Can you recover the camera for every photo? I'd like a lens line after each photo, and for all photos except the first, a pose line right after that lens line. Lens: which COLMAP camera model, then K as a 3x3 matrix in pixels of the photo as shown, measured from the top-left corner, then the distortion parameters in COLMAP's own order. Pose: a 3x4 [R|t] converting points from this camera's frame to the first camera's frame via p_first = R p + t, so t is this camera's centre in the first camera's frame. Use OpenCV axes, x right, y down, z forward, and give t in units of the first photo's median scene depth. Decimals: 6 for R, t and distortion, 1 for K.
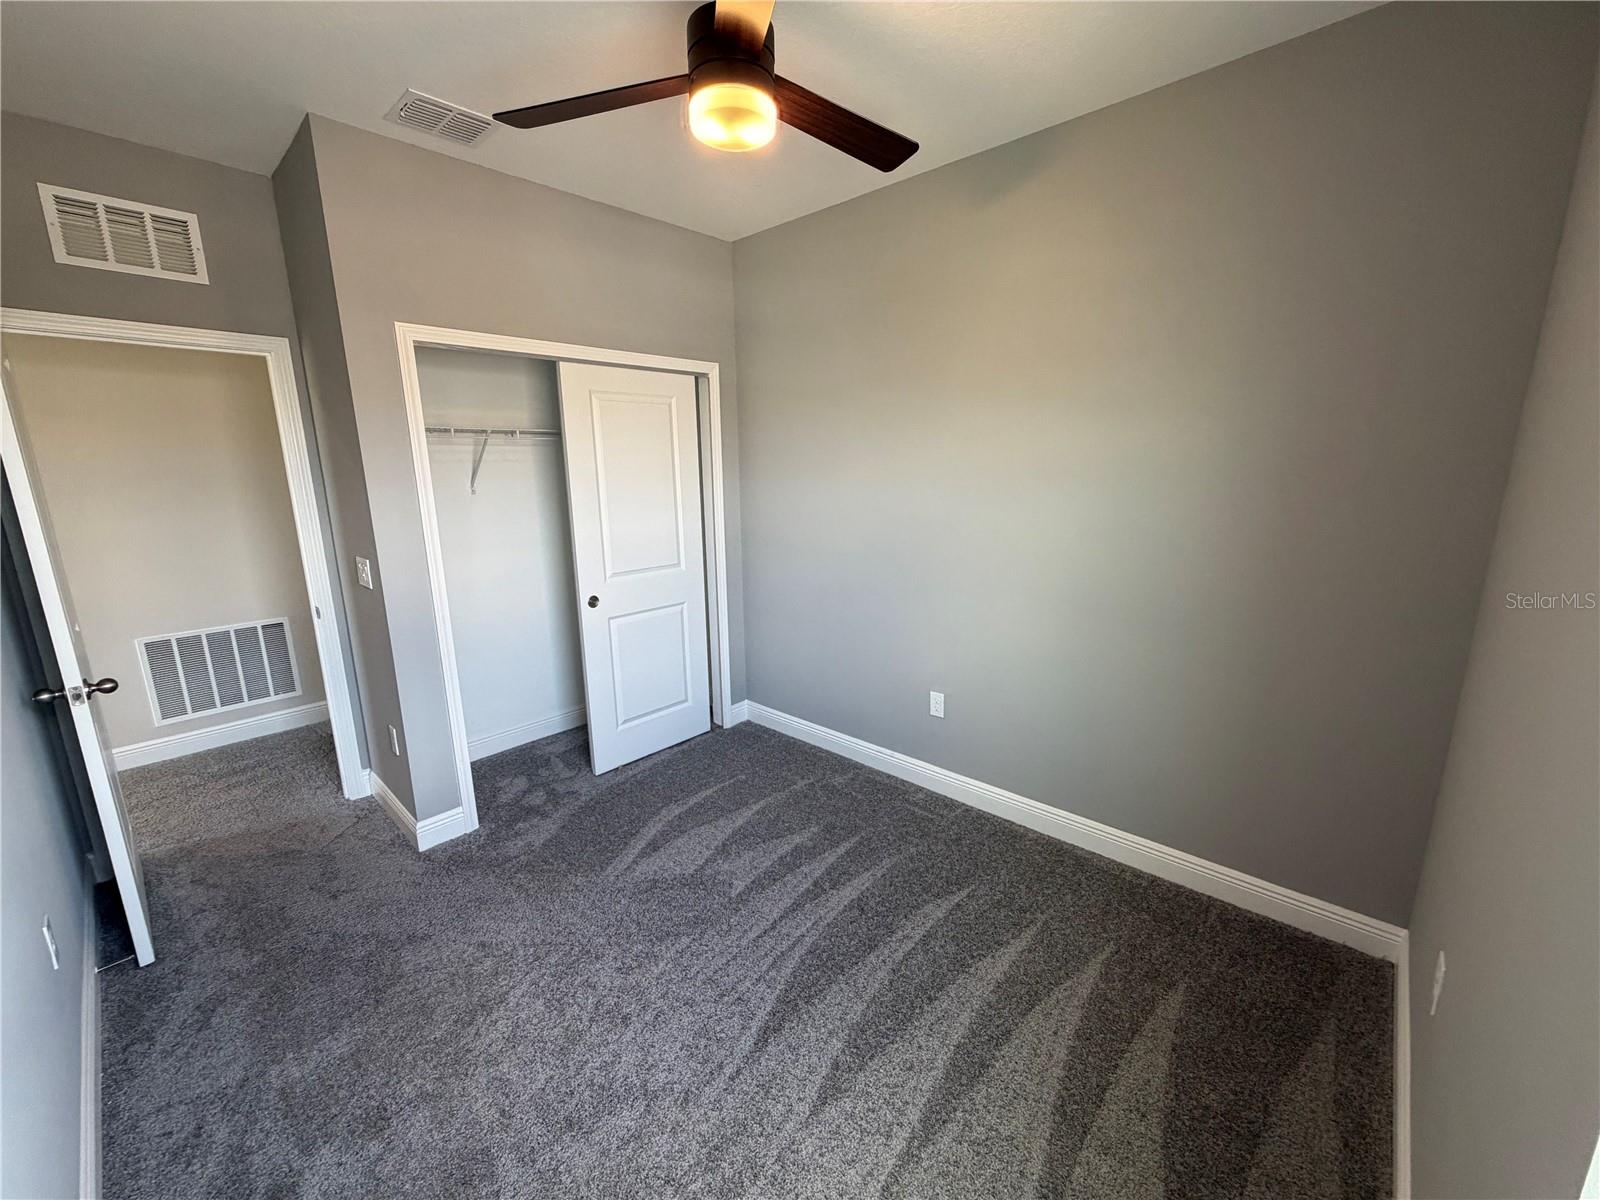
lens RADIAL K [[637.6, 0, 796.9], [0, 637.6, 604.4], [0, 0, 1]] dist [-0.000449, -0.000430]
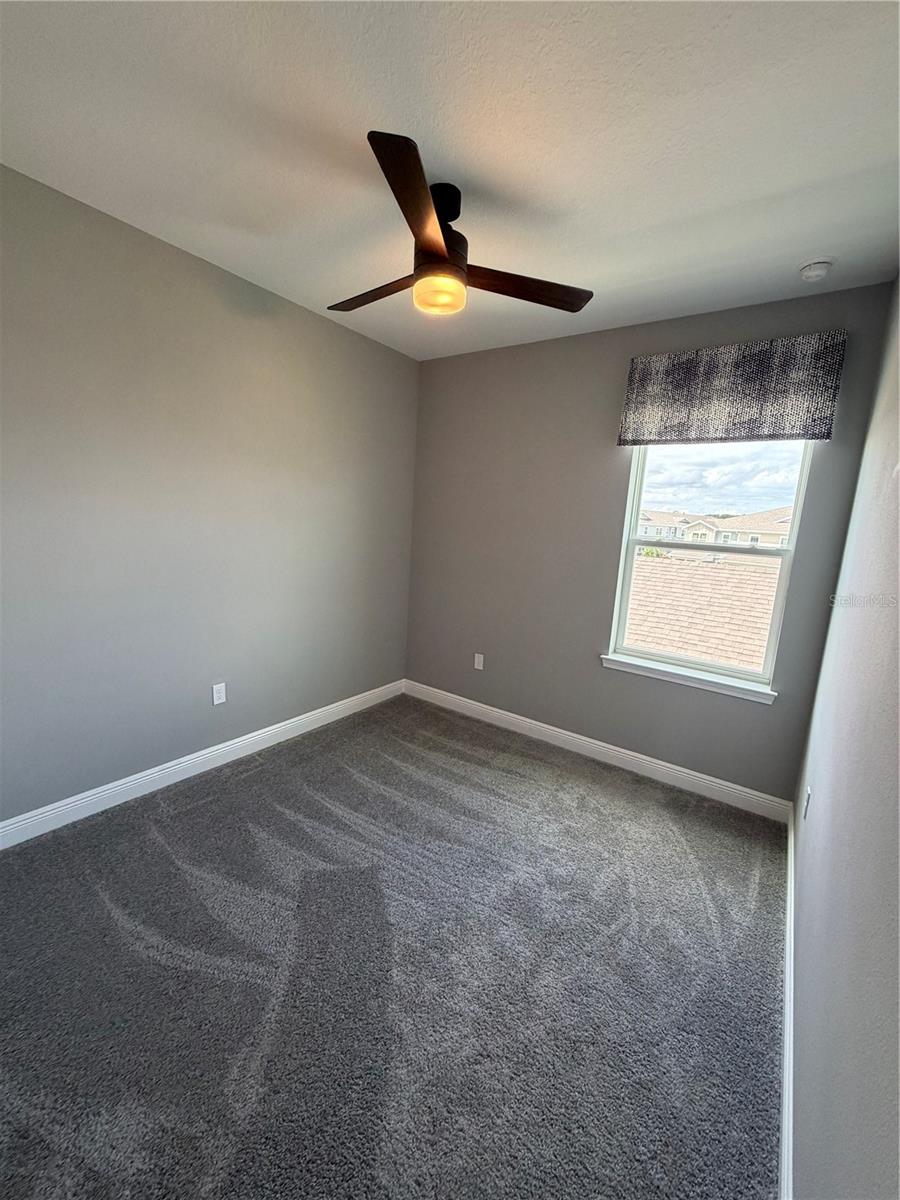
lens RADIAL K [[478.2, 0, 450.0], [0, 478.2, 600.0], [0, 0, 1]] dist [-0.000449, -0.000430]
pose [[-0.117813, -0.166367, 0.979001, -0.914353], [0.157782, 0.970206, 0.183860, -0.153832], [-0.980421, 0.176130, -0.088053, 0.788846]]
